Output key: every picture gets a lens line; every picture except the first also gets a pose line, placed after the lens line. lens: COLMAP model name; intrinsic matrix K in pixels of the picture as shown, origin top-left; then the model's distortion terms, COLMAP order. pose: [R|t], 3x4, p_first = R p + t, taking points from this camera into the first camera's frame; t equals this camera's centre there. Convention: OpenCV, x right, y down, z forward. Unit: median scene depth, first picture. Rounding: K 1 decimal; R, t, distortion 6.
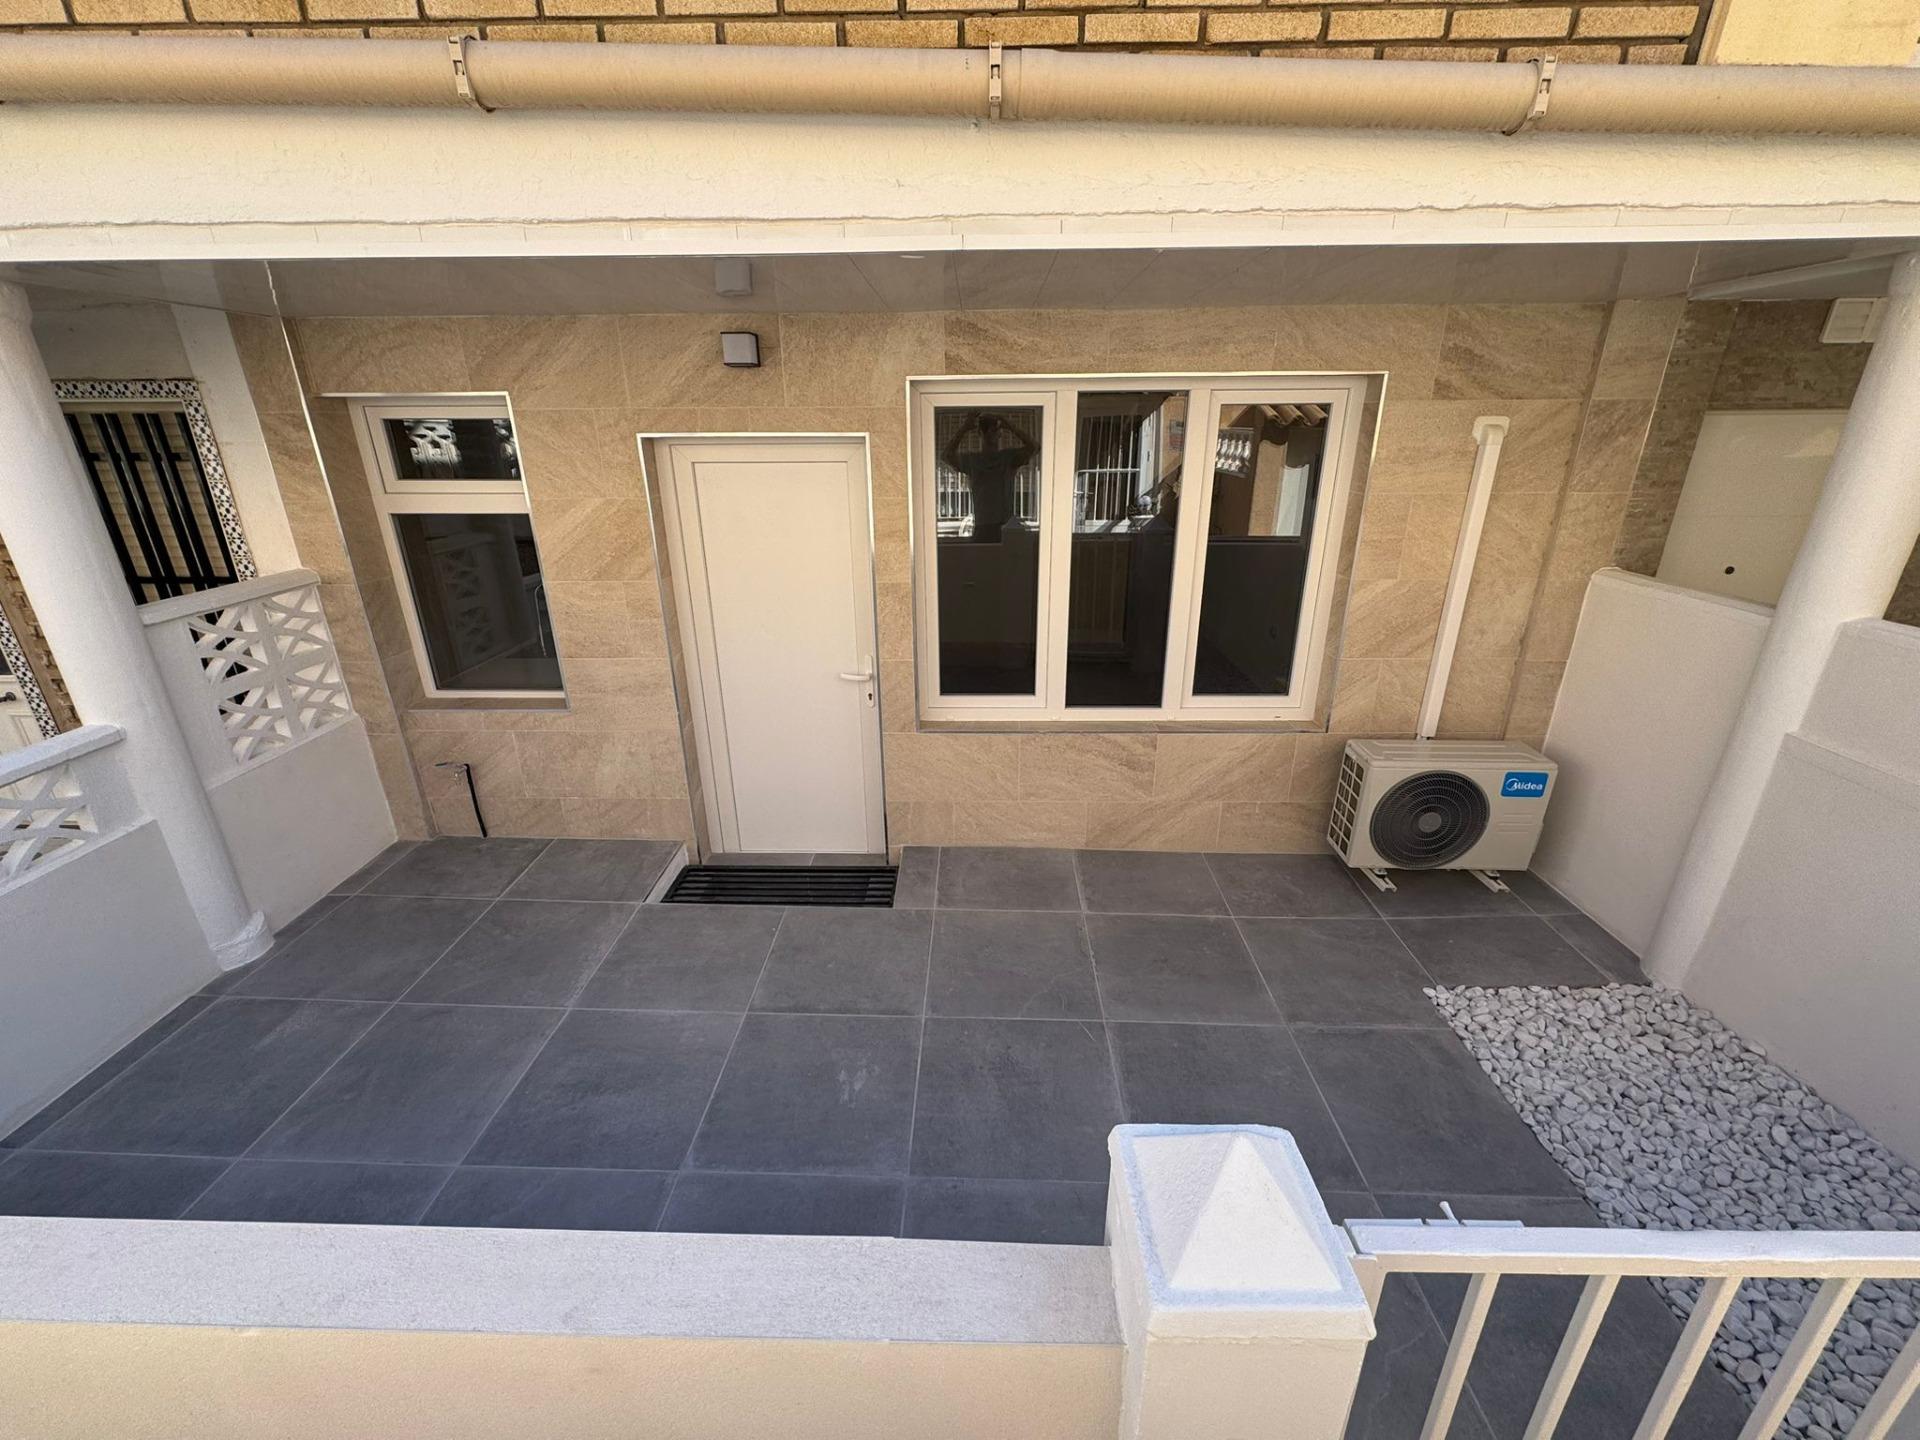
lens RADIAL K [[780.3, 0, 960.7], [0, 780.3, 715.6], [0, 0, 1]] dist [-0.001359, 0.000309]
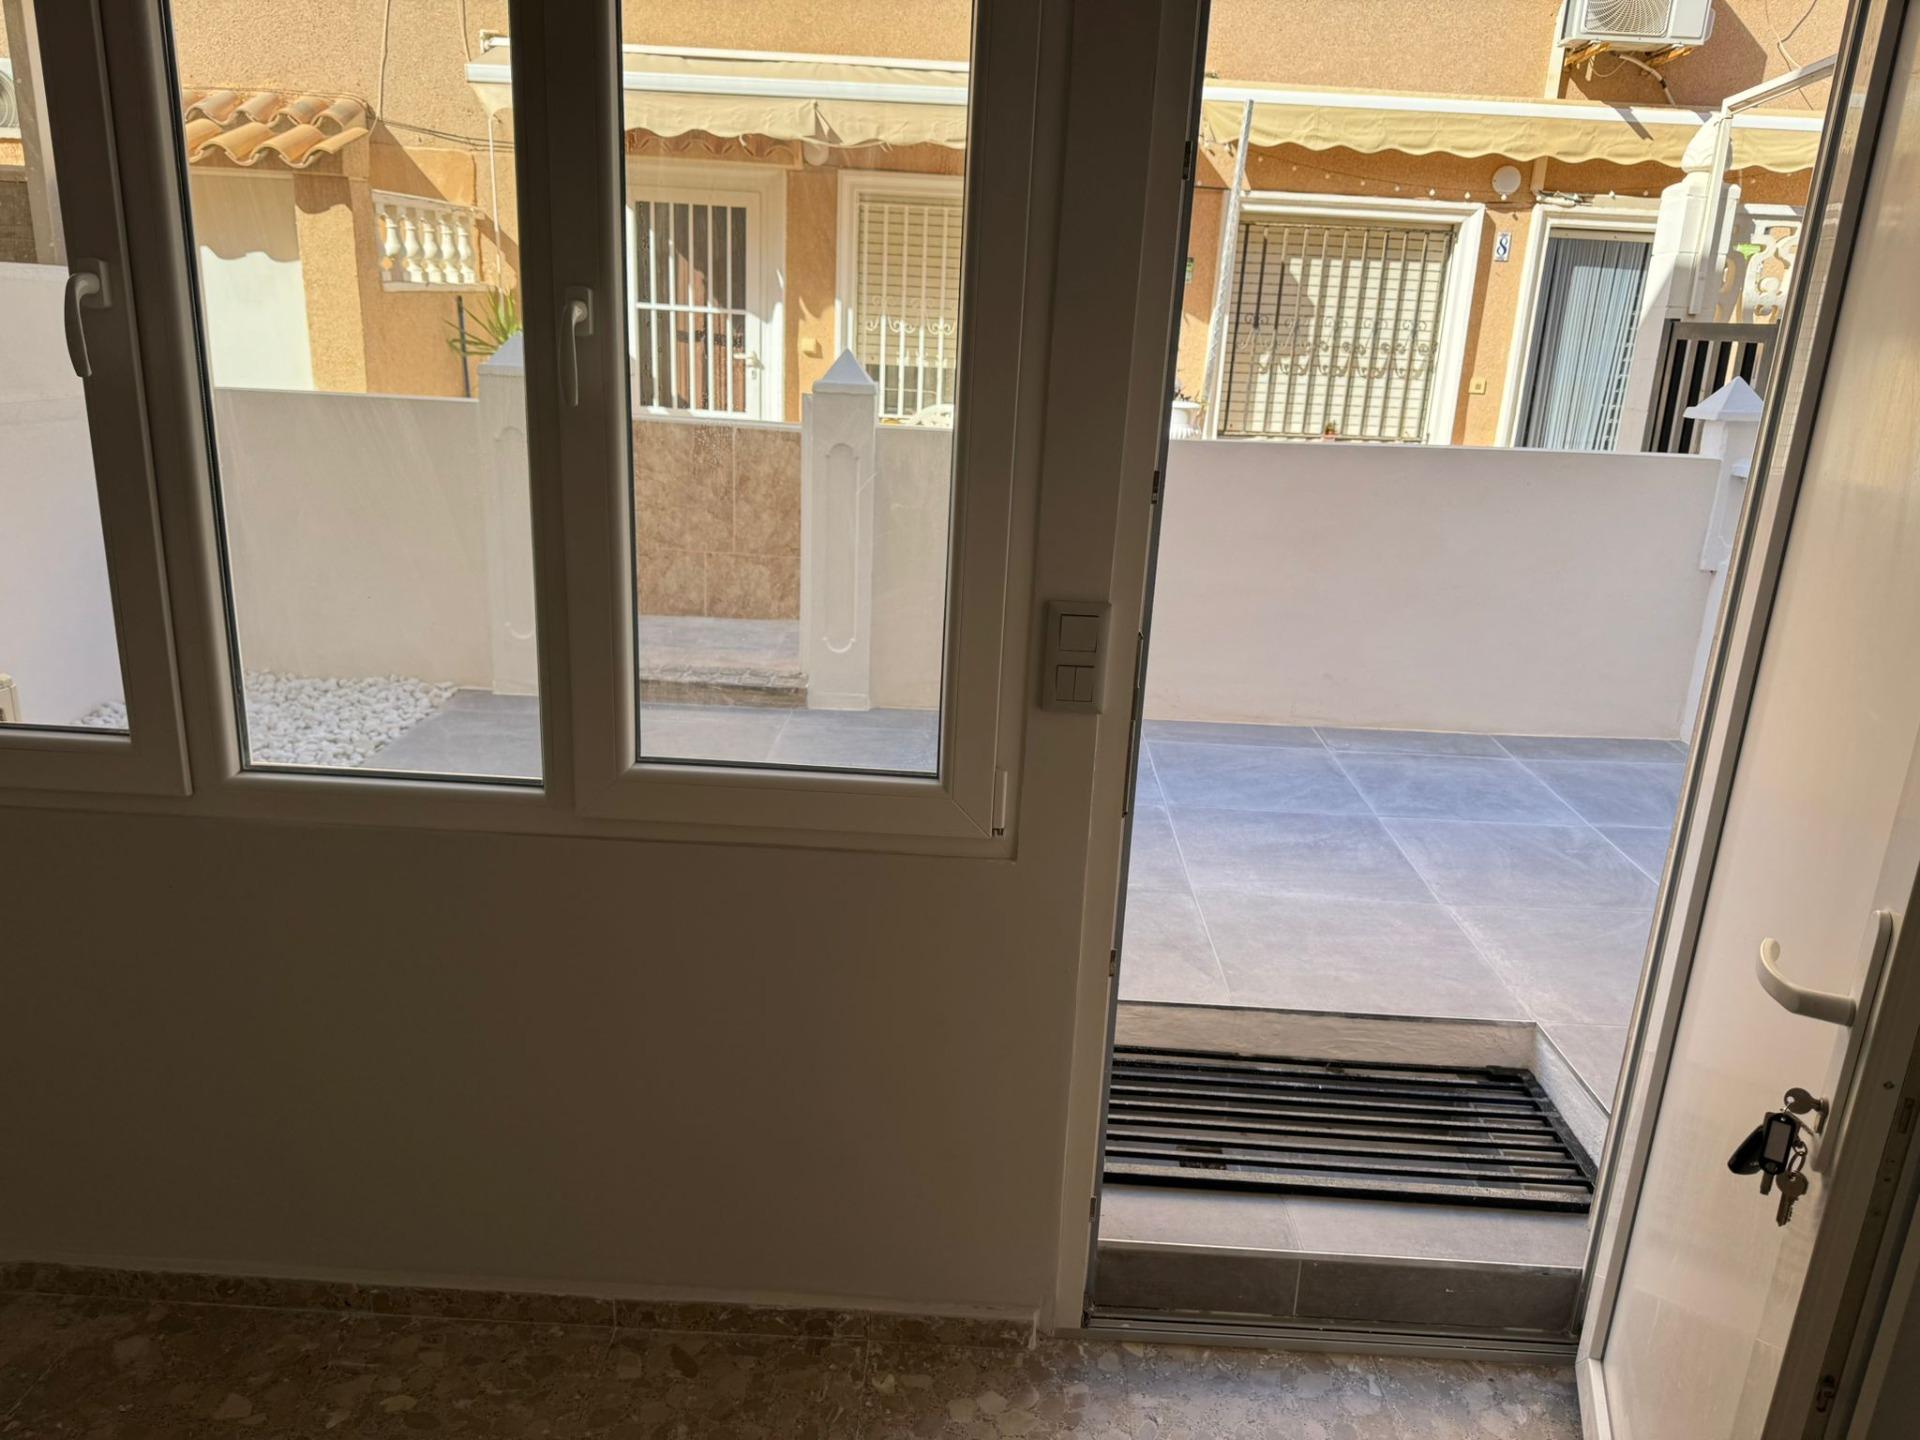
lens RADIAL K [[1343.2, 0, 956.5], [0, 1343.2, 719.0], [0, 0, 1]] dist [0.044432, -0.052256]
pose [[-0.999343, -0.035897, -0.004900, -0.034673], [-0.031455, 0.792561, 0.608981, -0.435292], [-0.017977, 0.608736, -0.793170, 1.634453]]
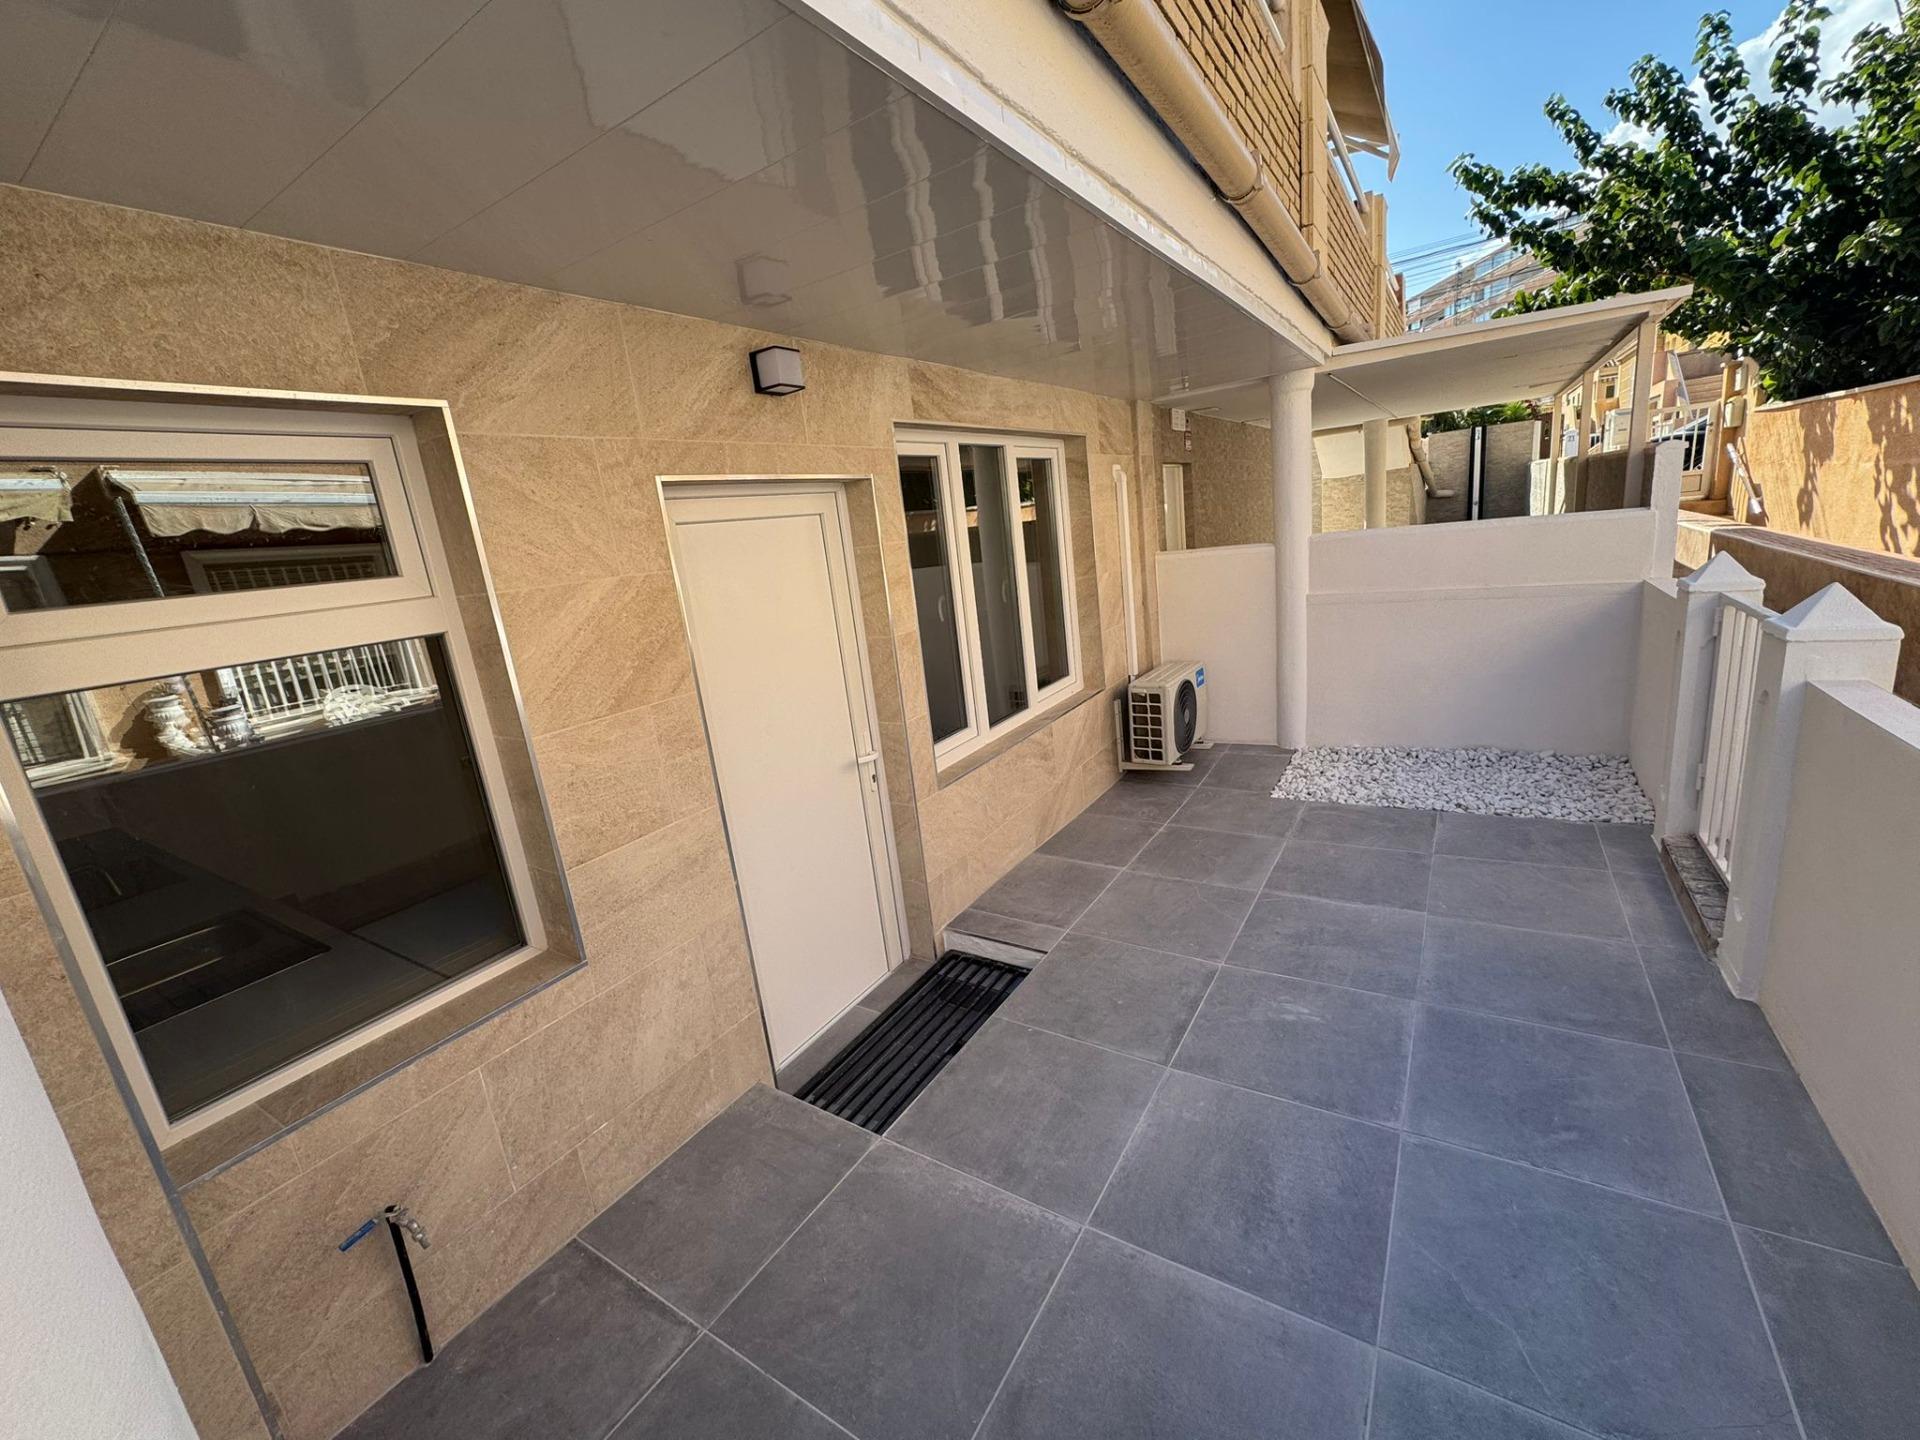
lens RADIAL K [[780.3, 0, 957.9], [0, 780.3, 714.1], [0, 0, 1]] dist [-0.001359, 0.000309]
pose [[0.510257, -0.248207, 0.823426, -0.870227], [0.406190, 0.913482, 0.023647, -0.082180], [-0.758055, 0.322402, 0.566930, 0.477415]]
